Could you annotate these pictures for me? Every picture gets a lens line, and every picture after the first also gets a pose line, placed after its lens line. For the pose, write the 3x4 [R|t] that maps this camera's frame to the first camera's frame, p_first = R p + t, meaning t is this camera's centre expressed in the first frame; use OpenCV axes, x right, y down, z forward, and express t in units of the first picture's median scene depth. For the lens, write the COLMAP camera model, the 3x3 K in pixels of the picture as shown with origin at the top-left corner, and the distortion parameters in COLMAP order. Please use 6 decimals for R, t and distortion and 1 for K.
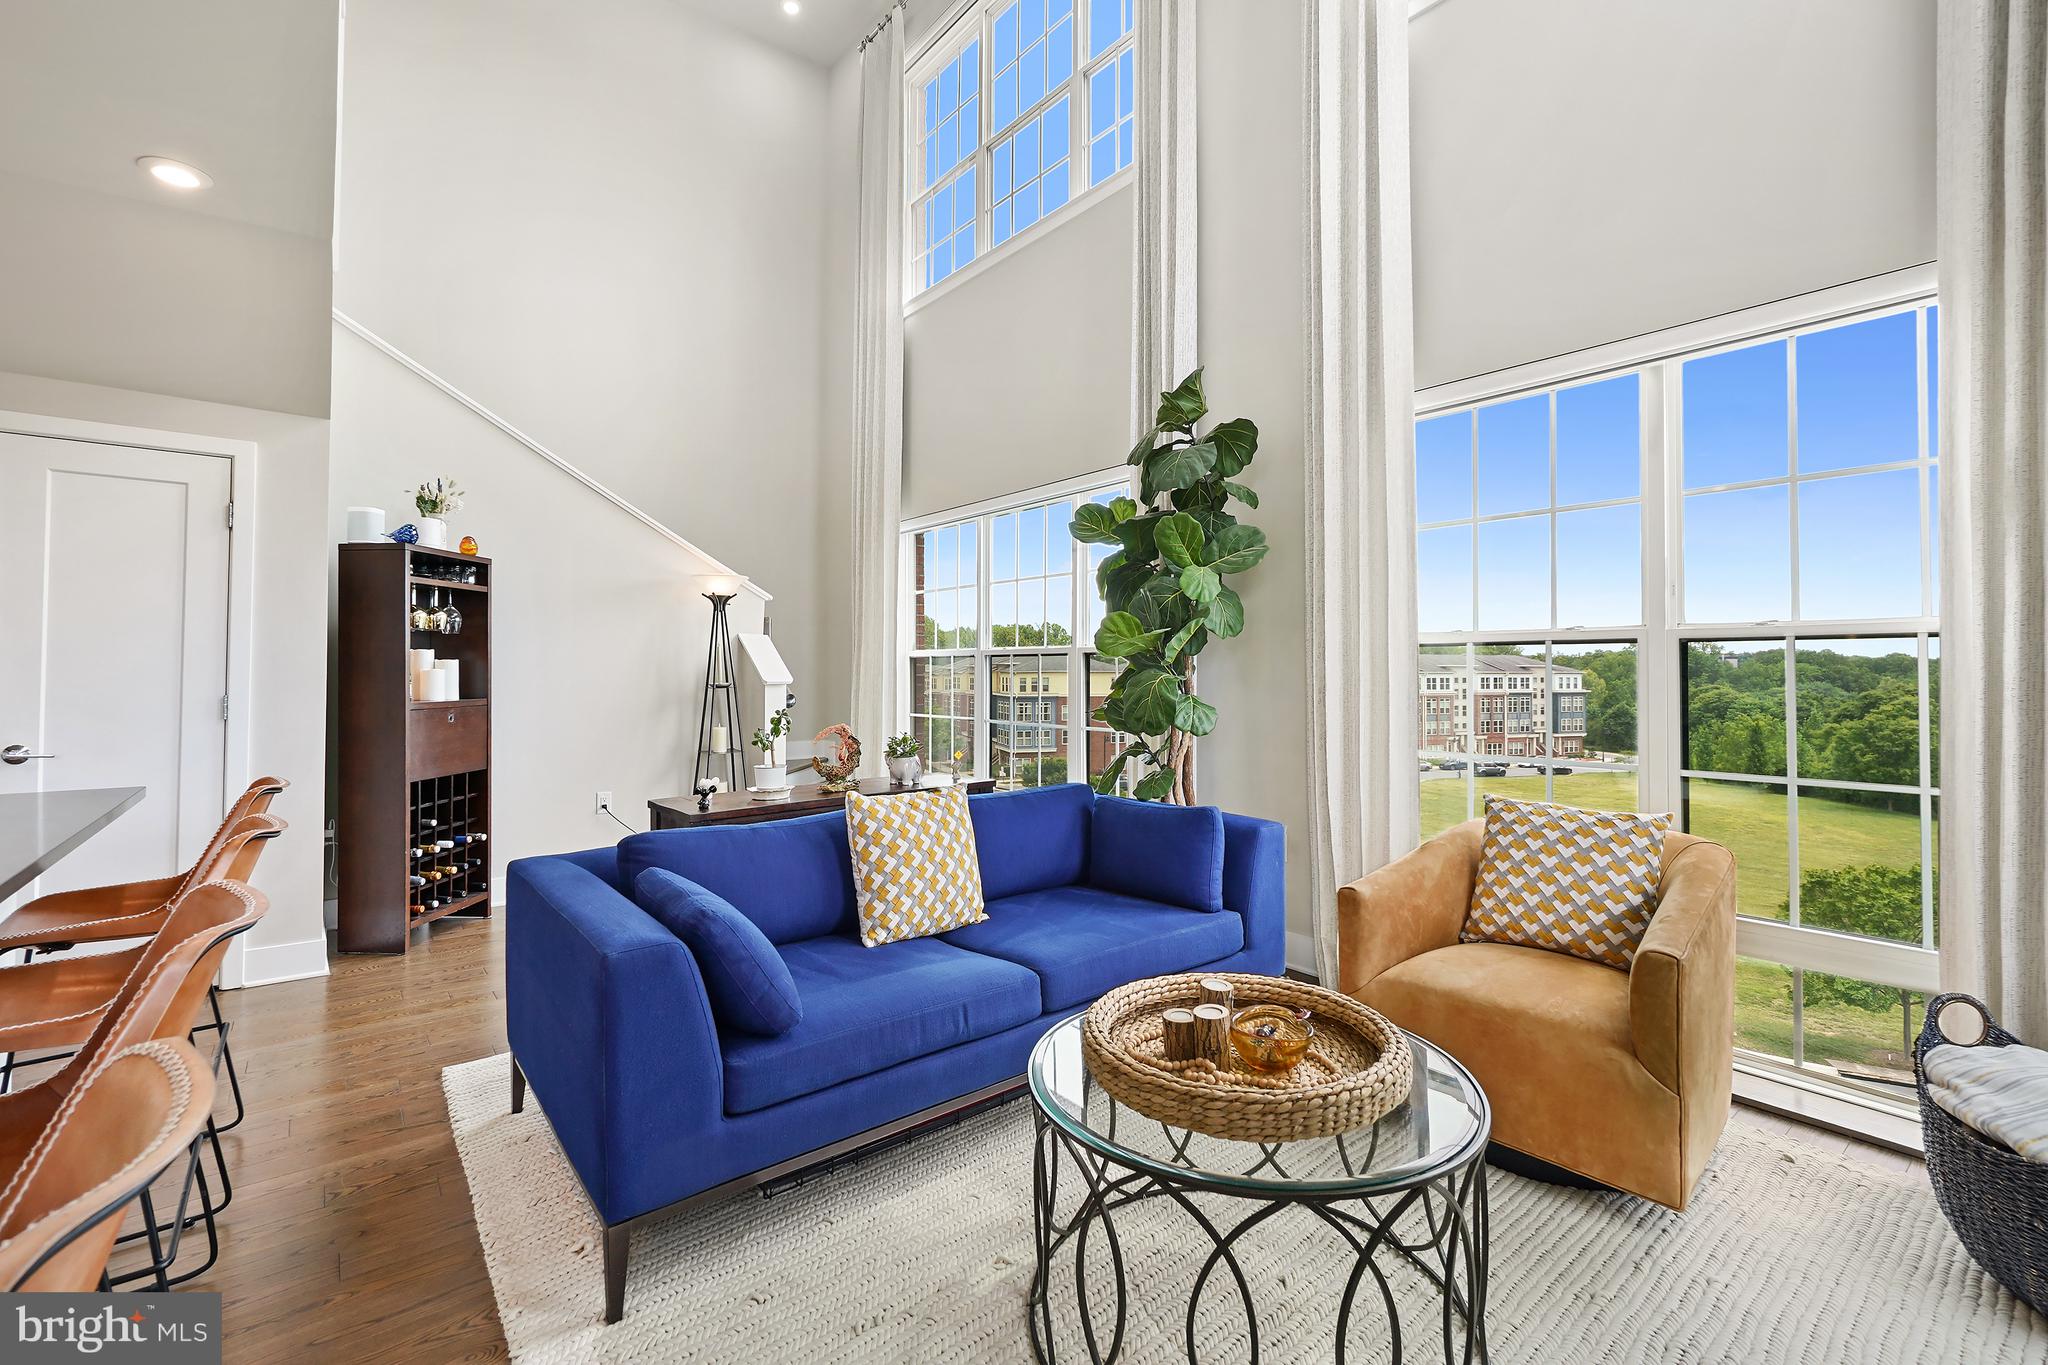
lens RADIAL K [[896.9, 0, 1011.4], [0, 896.9, 665.4], [0, 0, 1]] dist [-0.006425, 0.002643]
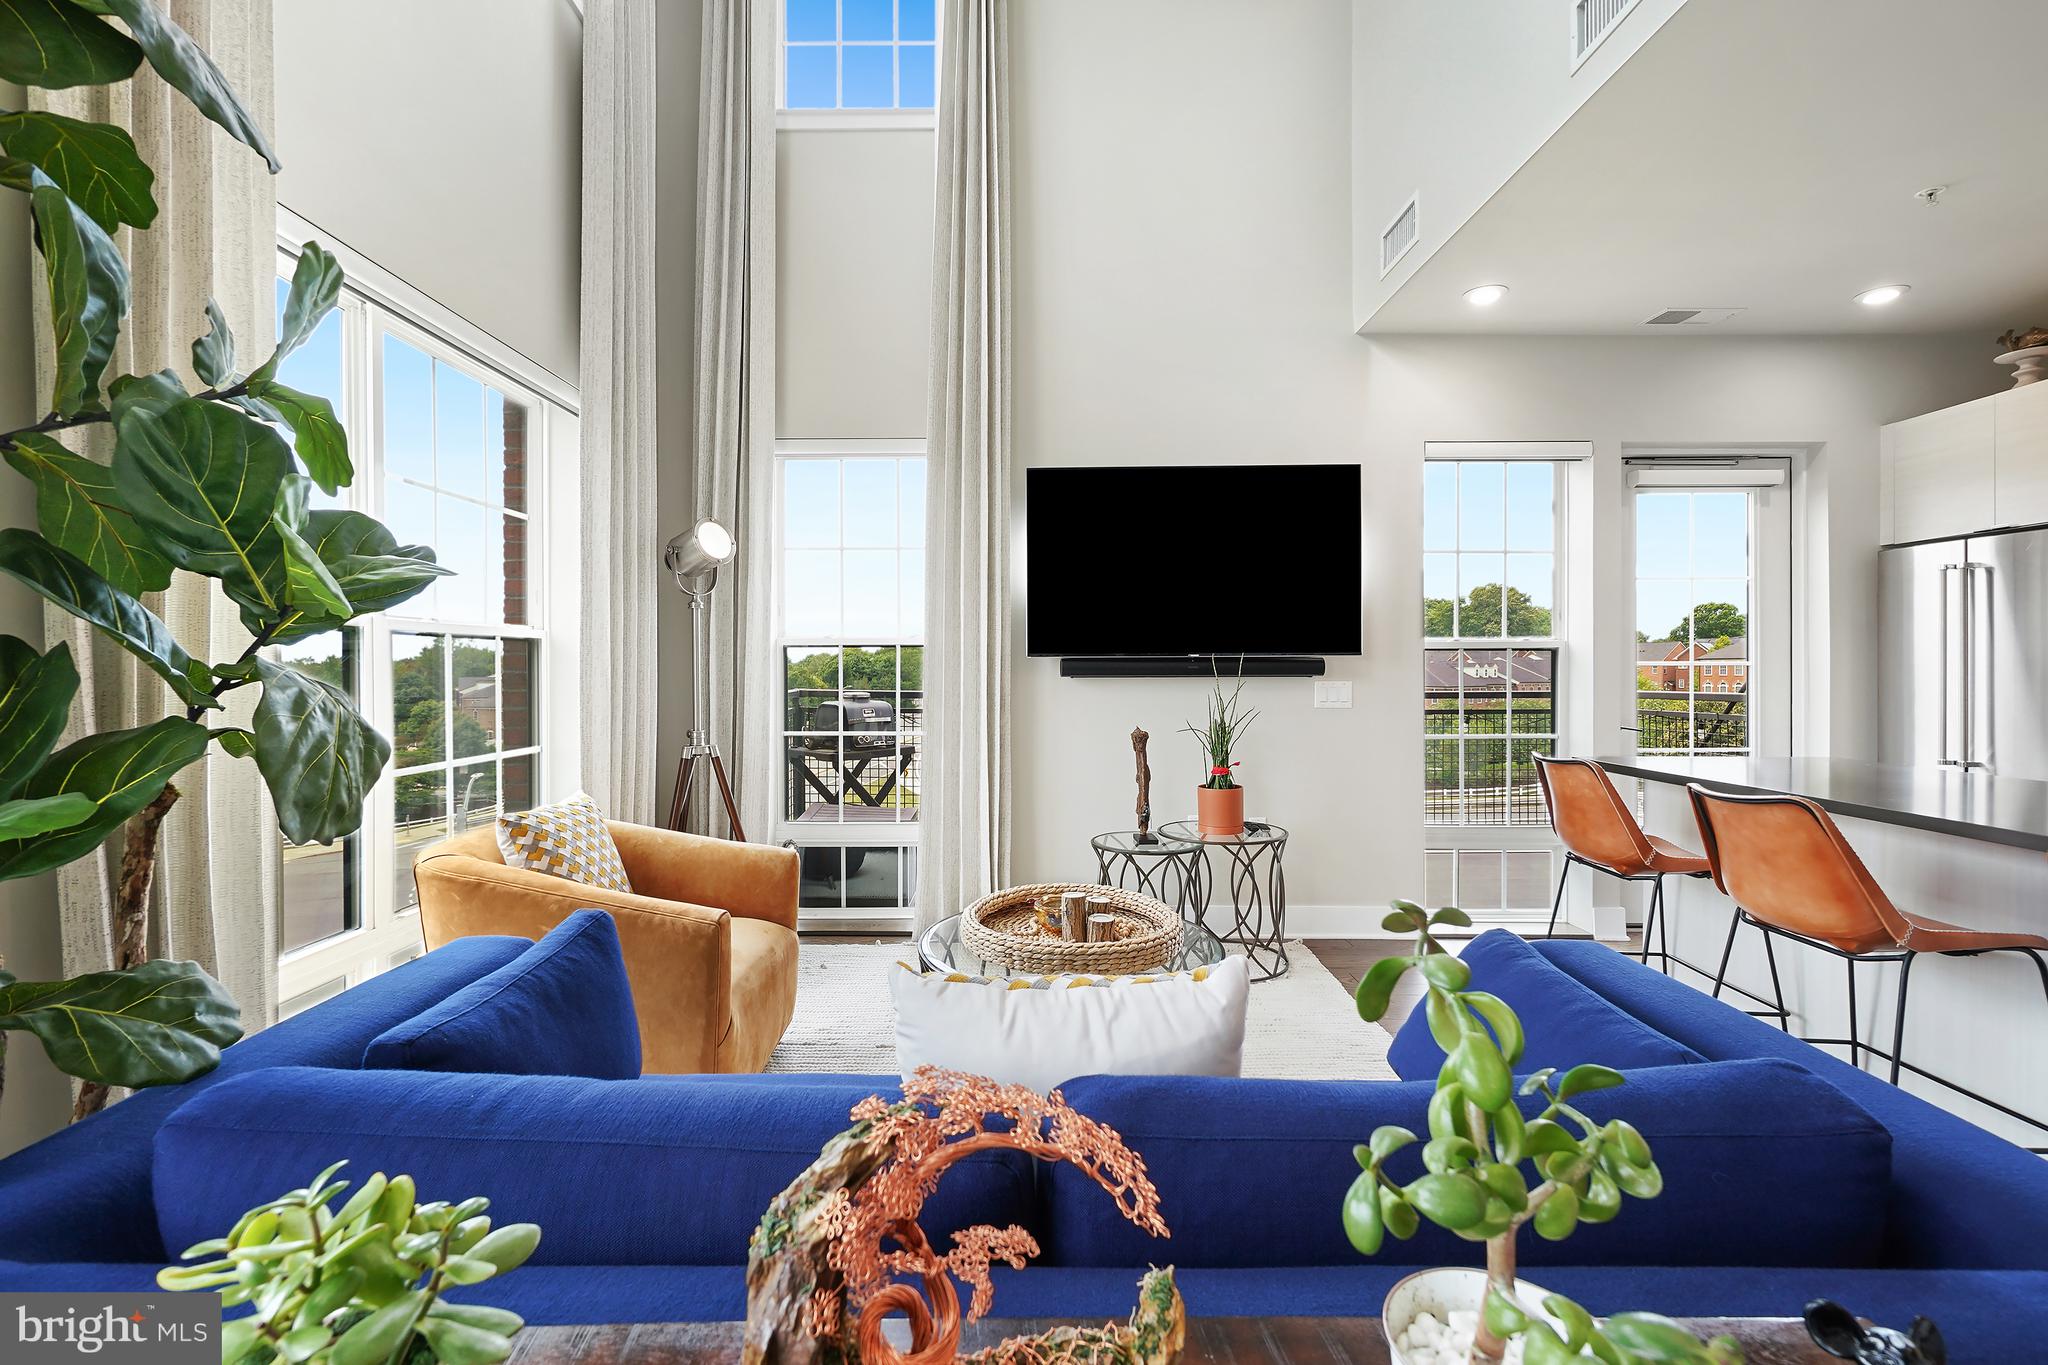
lens RADIAL K [[896.9, 0, 1022.2], [0, 896.9, 667.7], [0, 0, 1]] dist [-0.006425, 0.002643]
pose [[-0.784357, 0.000634, 0.620310, -0.285865], [-0.002500, 0.999988, -0.004184, 0.008433], [-0.620305, -0.004833, -0.784346, 1.045254]]
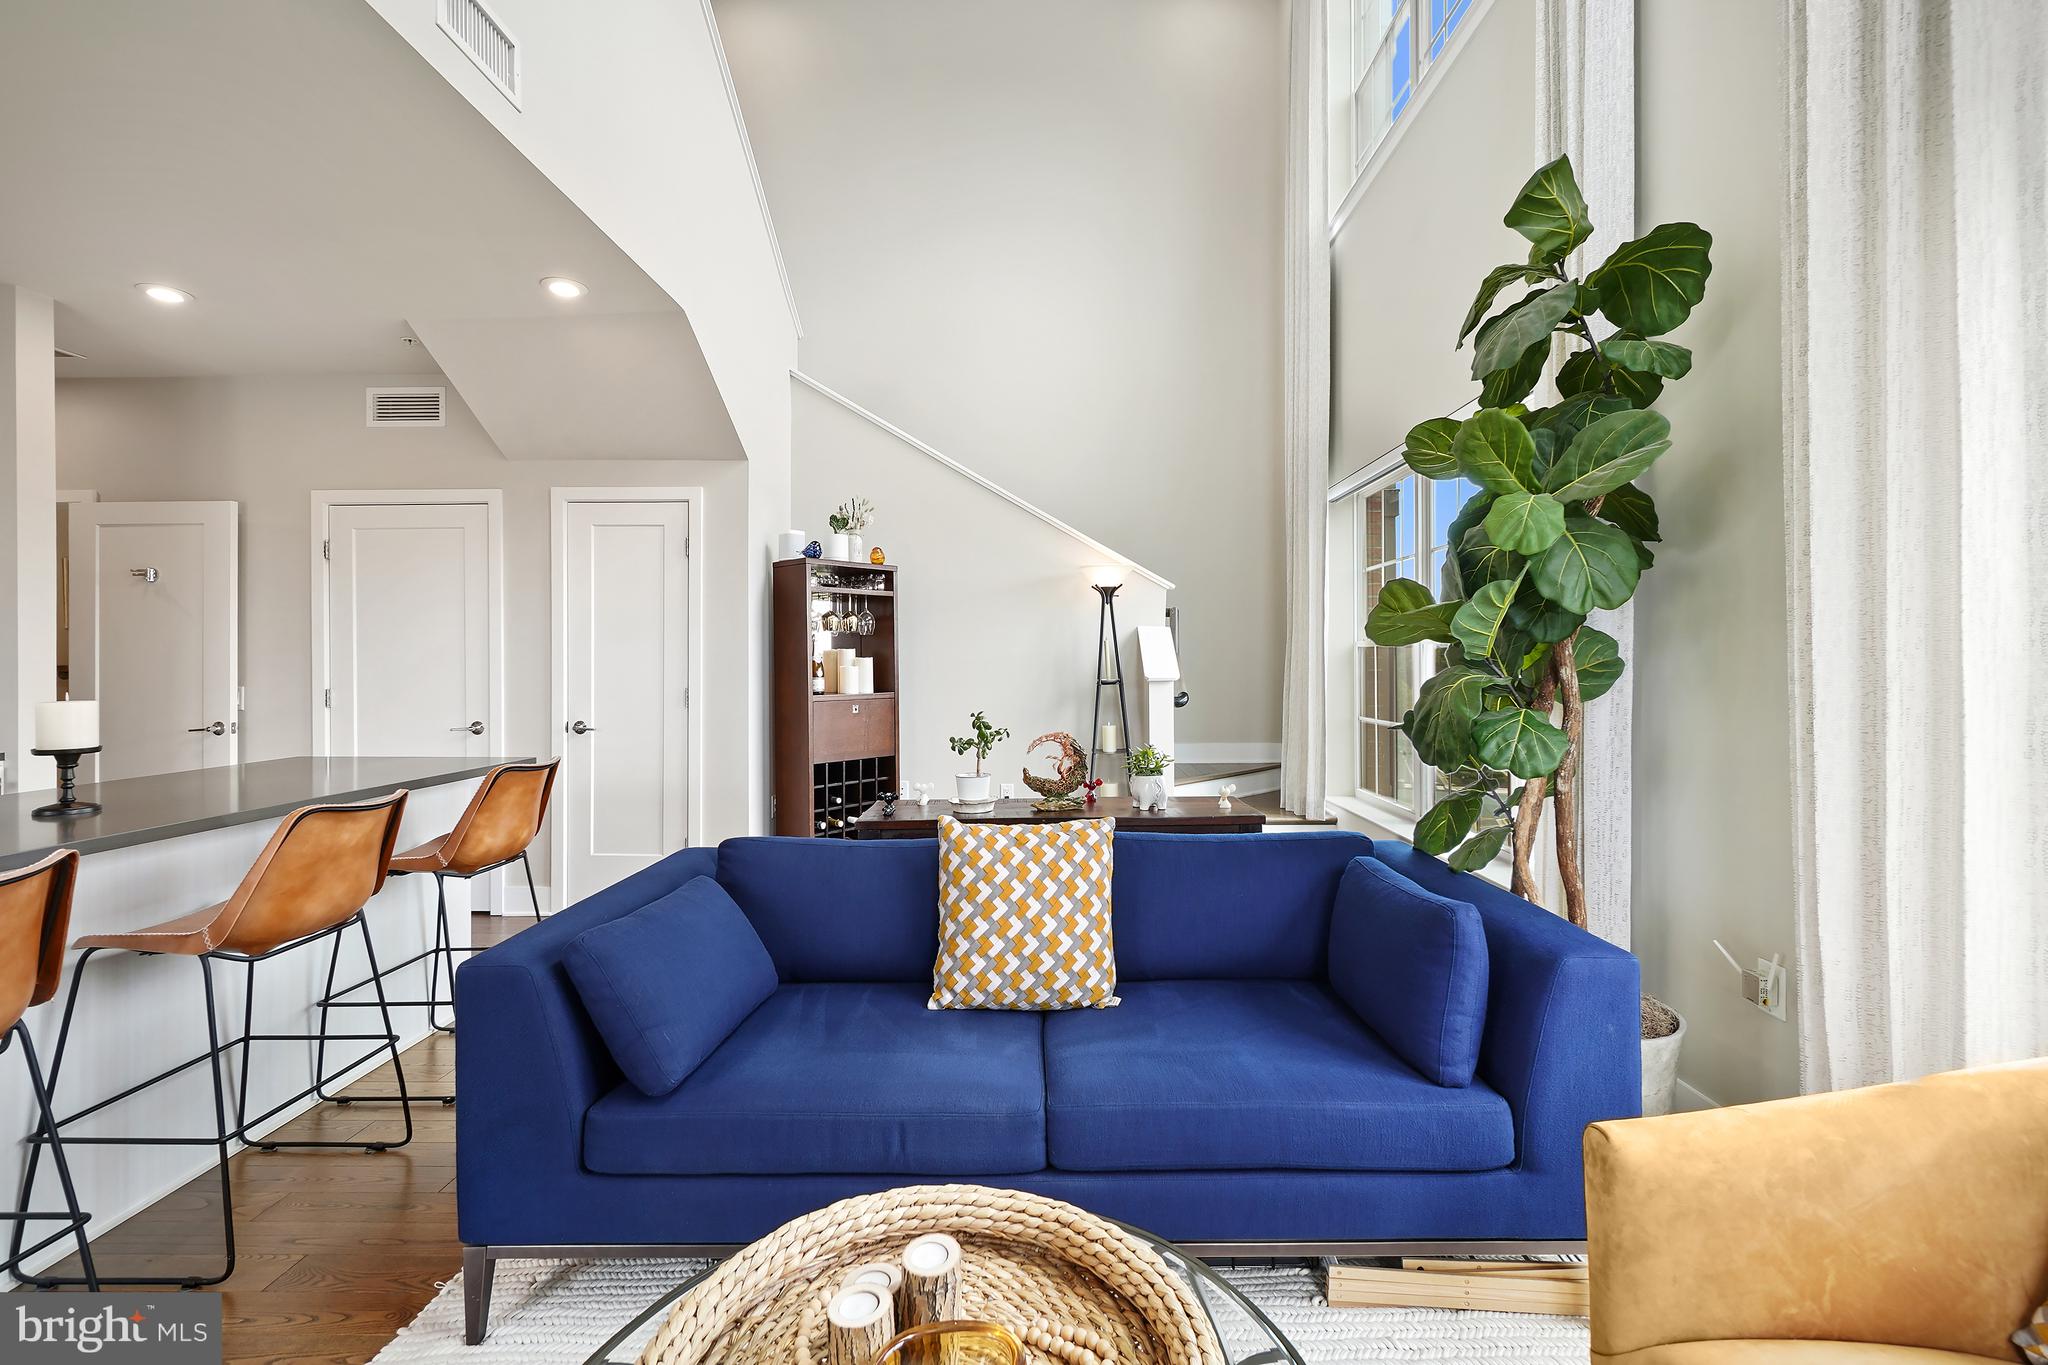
lens RADIAL K [[896.9, 0, 1031.7], [0, 896.9, 664.8], [0, 0, 1]] dist [-0.006425, 0.002643]
pose [[0.773080, -0.002922, -0.634302, 0.318400], [0.007959, 0.999955, 0.005094, -0.001881], [0.634259, -0.008986, 0.773068, 0.317399]]
